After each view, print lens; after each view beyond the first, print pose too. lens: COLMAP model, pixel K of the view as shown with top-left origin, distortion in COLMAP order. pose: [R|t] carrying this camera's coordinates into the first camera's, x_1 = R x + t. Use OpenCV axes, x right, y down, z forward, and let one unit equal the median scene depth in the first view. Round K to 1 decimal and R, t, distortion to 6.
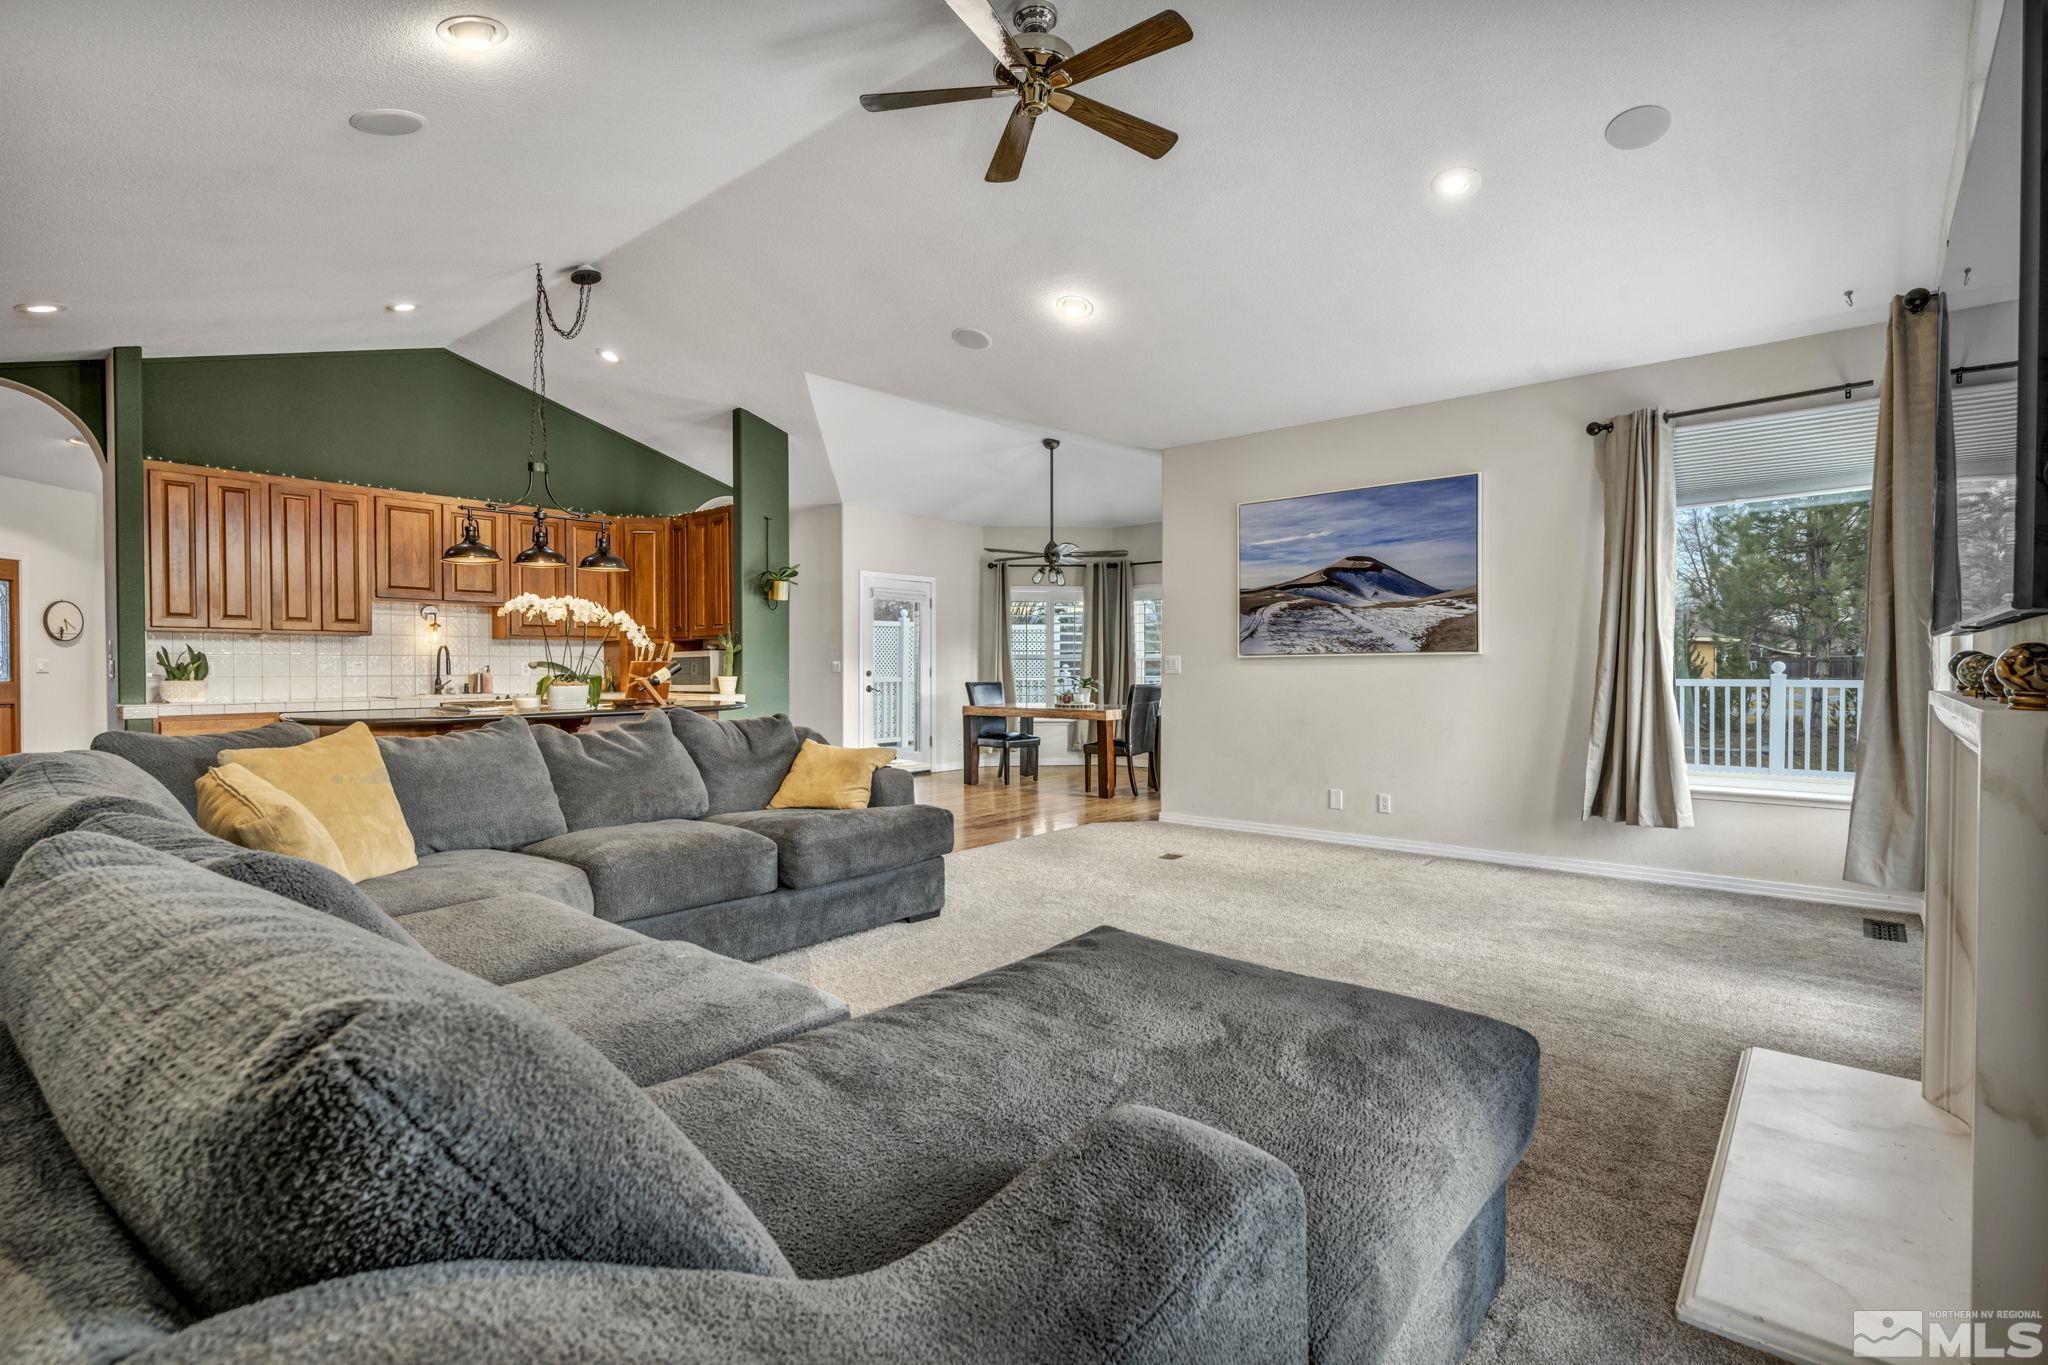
lens RADIAL K [[975.4, 0, 1024.0], [0, 975.4, 682.5], [0, 0, 1]] dist [0.000716, 0.000010]
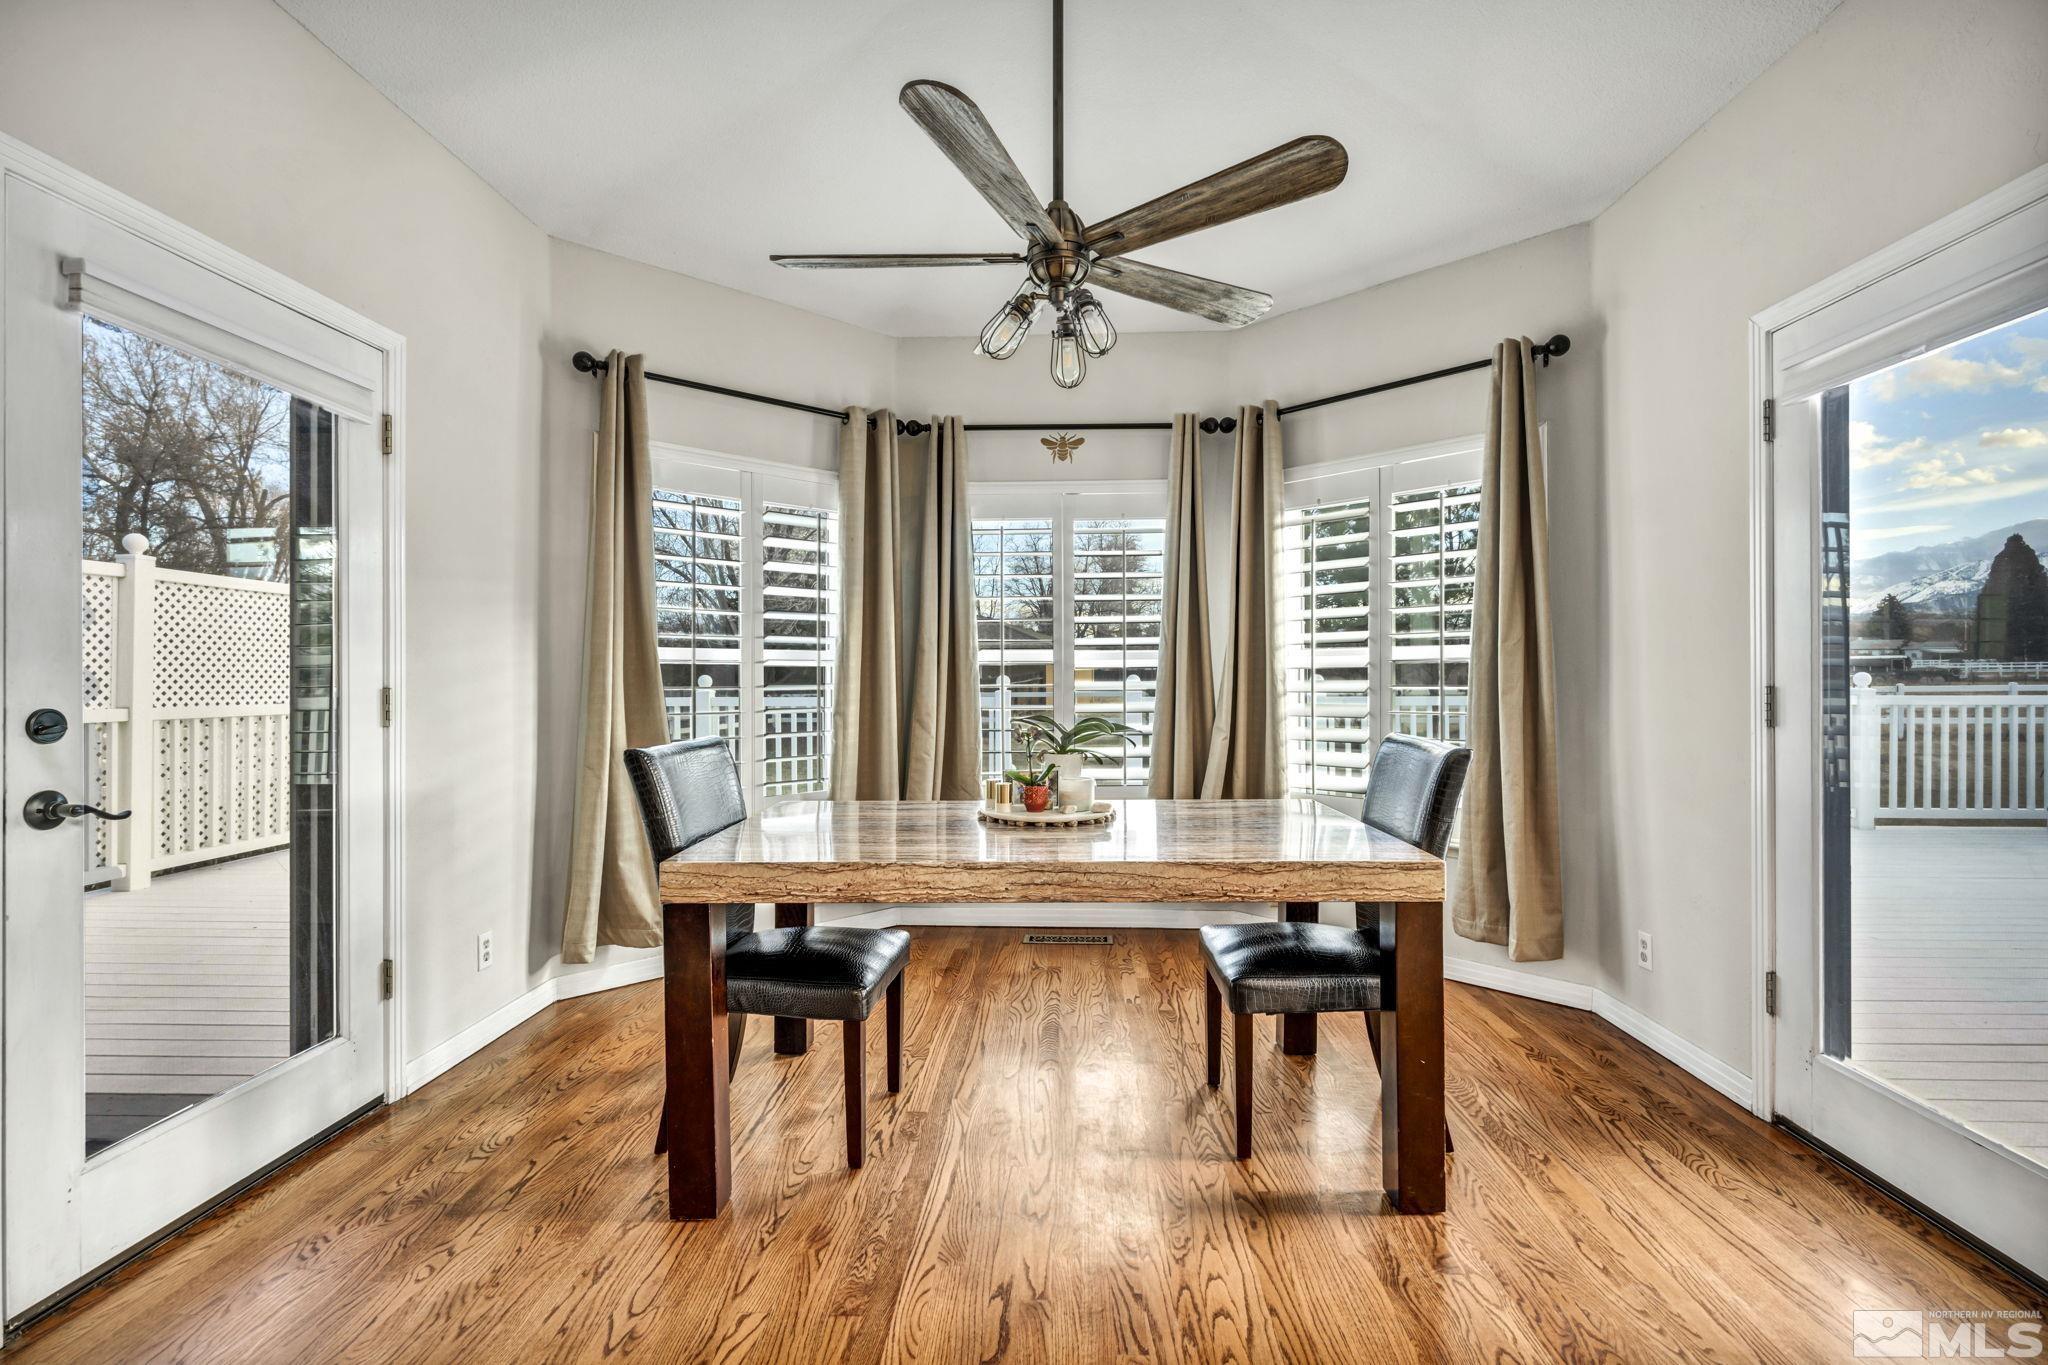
lens RADIAL K [[975.4, 0, 1024.0], [0, 975.4, 682.5], [0, 0, 1]] dist [0.000716, 0.000010]
pose [[0.780967, 0.002851, 0.624566, -0.123202], [0.004678, 0.999935, -0.010414, -0.013983], [-0.624555, 0.011055, 0.780902, 0.702307]]
